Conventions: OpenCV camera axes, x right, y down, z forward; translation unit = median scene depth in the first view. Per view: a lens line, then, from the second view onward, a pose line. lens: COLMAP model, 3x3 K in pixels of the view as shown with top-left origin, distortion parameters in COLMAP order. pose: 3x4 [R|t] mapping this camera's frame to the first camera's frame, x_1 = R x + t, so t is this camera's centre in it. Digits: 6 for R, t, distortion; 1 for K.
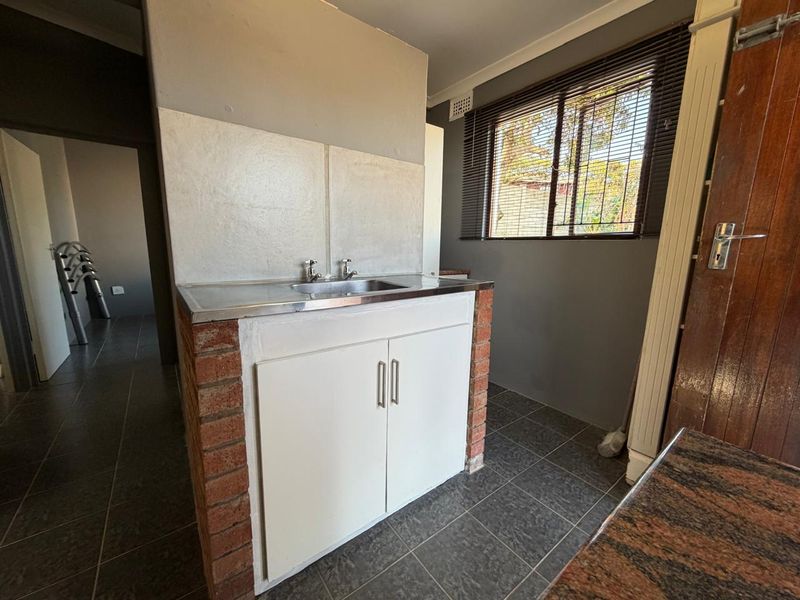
lens RADIAL K [[325.6, 0, 398.5], [0, 325.6, 301.6], [0, 0, 1]] dist [0.006245, -0.000888]
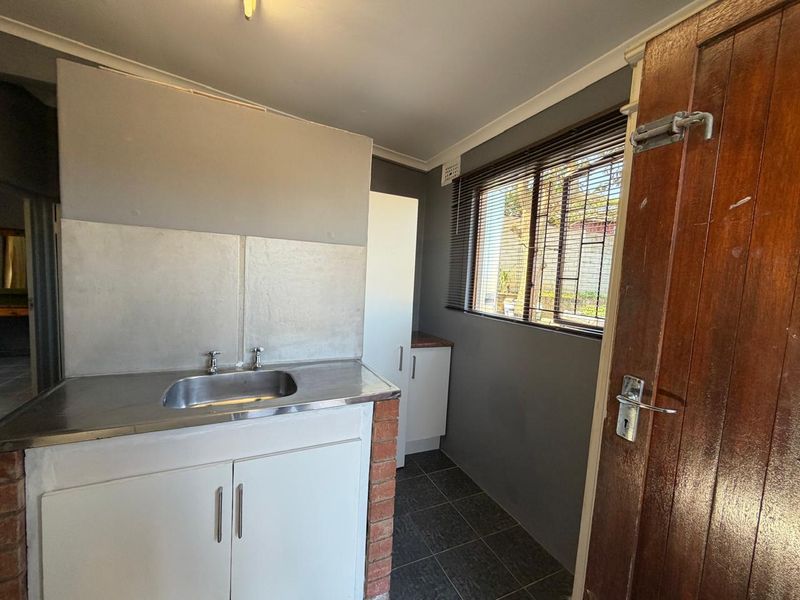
lens RADIAL K [[325.6, 0, 398.5], [0, 325.6, 301.6], [0, 0, 1]] dist [0.006245, -0.000888]
pose [[0.976500, 0.051321, -0.209318, 0.385565], [-0.071050, 0.993597, -0.087844, -0.184250], [0.203469, 0.100652, 0.973894, 0.110505]]
